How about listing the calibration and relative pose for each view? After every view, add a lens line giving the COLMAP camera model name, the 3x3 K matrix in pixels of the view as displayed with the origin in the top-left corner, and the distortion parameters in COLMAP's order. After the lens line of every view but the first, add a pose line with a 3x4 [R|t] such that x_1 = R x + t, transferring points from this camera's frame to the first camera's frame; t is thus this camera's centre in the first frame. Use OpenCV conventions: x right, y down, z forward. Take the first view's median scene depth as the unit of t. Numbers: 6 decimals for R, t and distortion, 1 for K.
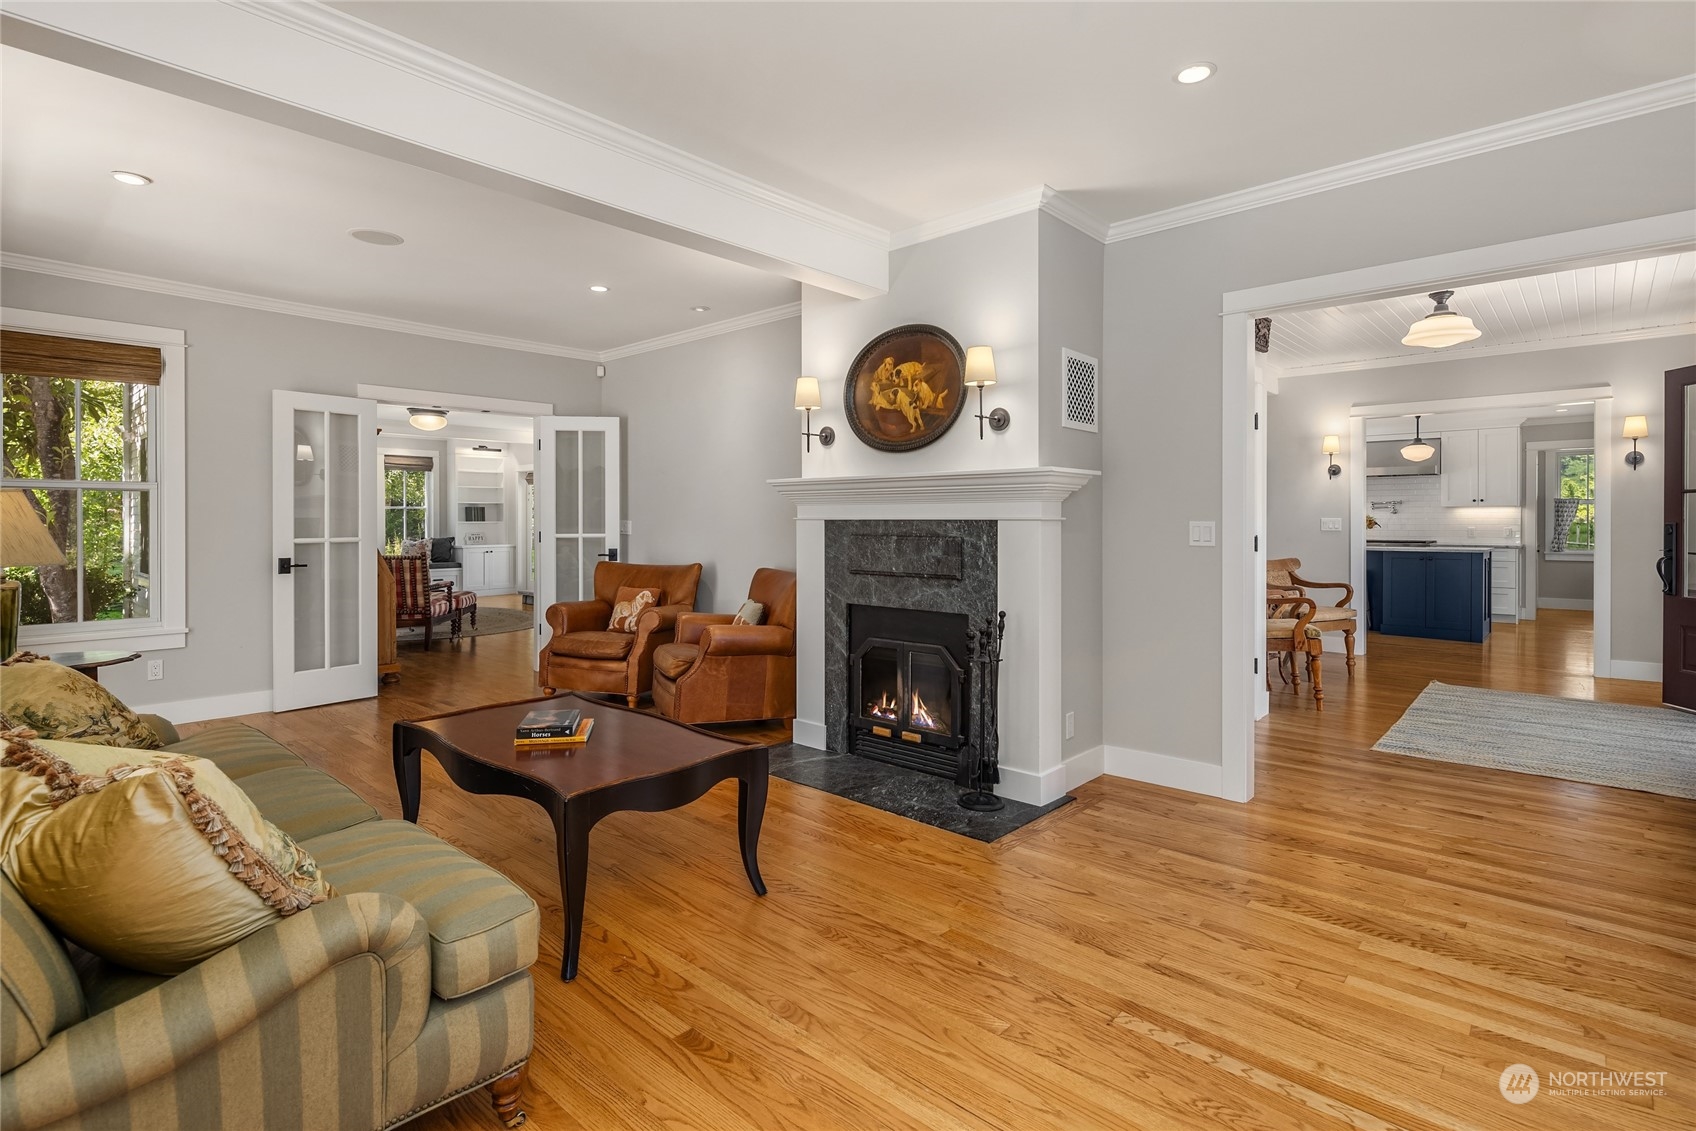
lens RADIAL K [[826.8, 0, 848.1], [0, 826.8, 516.8], [0, 0, 1]] dist [0.003928, 0.000814]
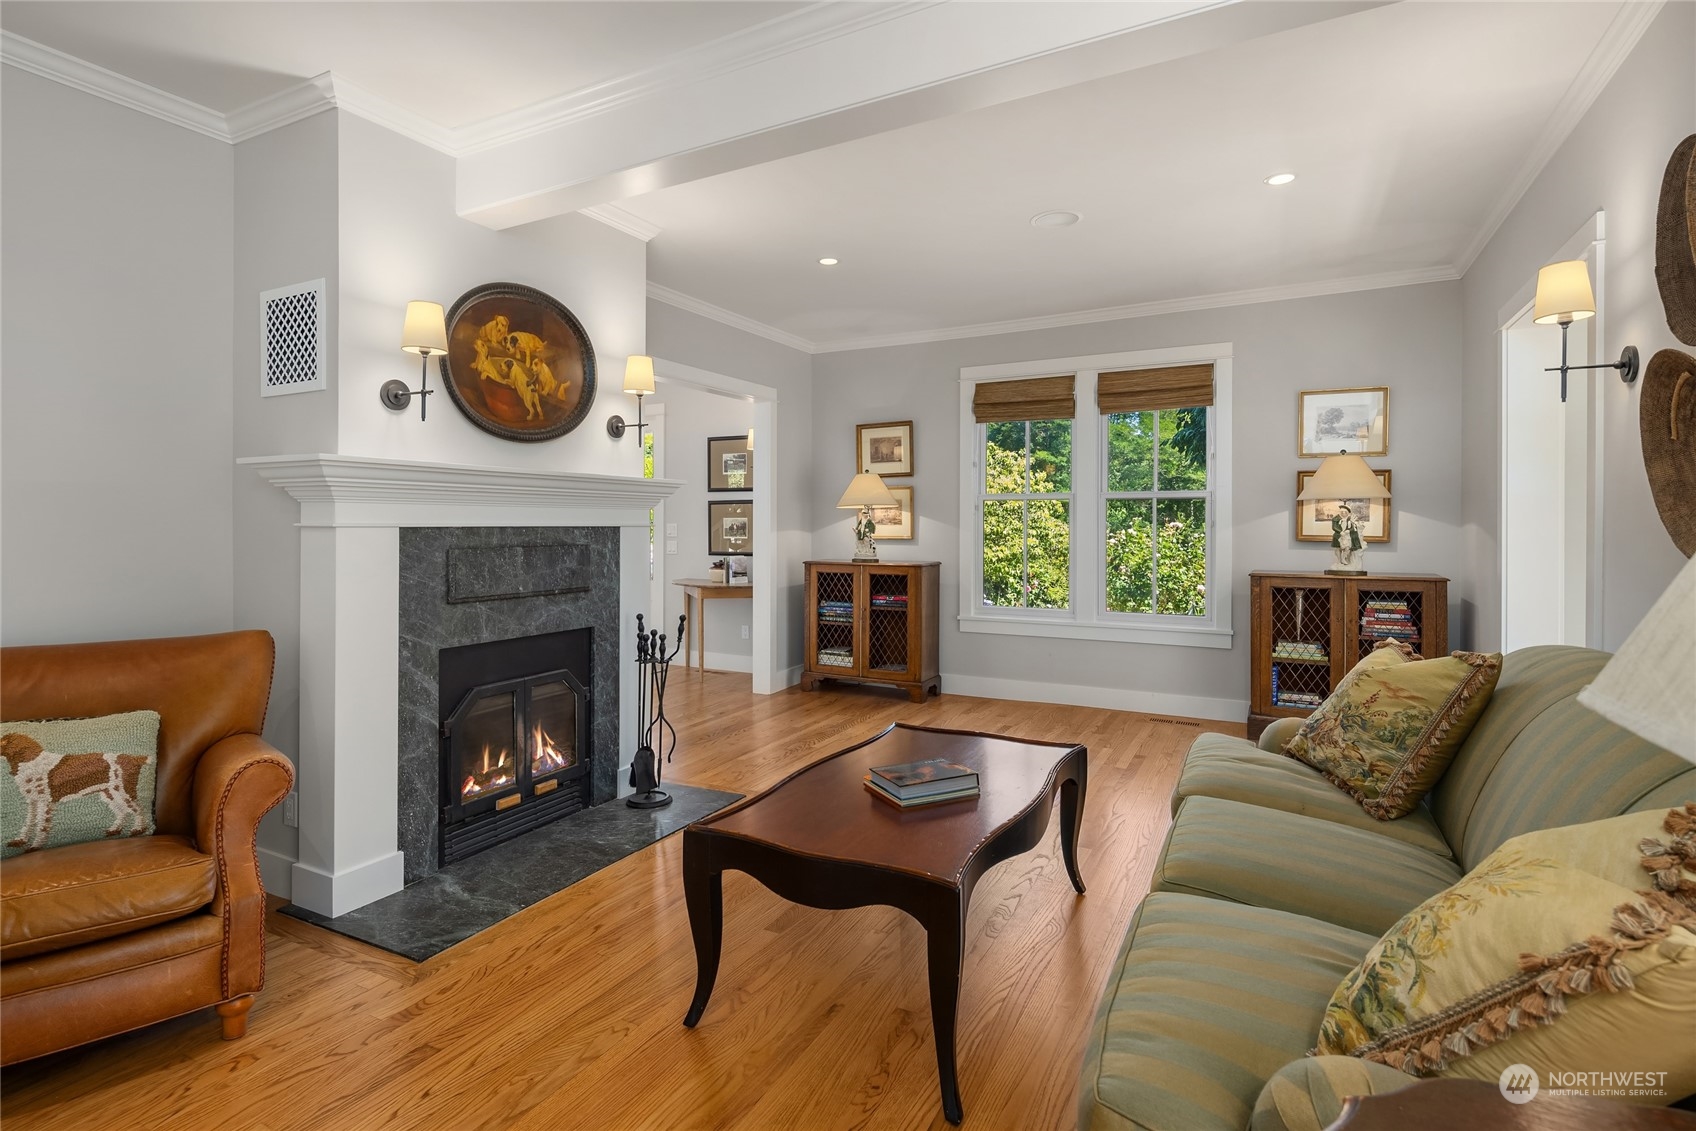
lens RADIAL K [[826.8, 0, 848.1], [0, 826.8, 516.8], [0, 0, 1]] dist [0.003928, 0.000814]
pose [[-0.247052, 0.004606, 0.968991, -0.786351], [-0.008713, 0.999938, -0.006975, -0.003069], [-0.968963, -0.010166, -0.246996, 0.887093]]
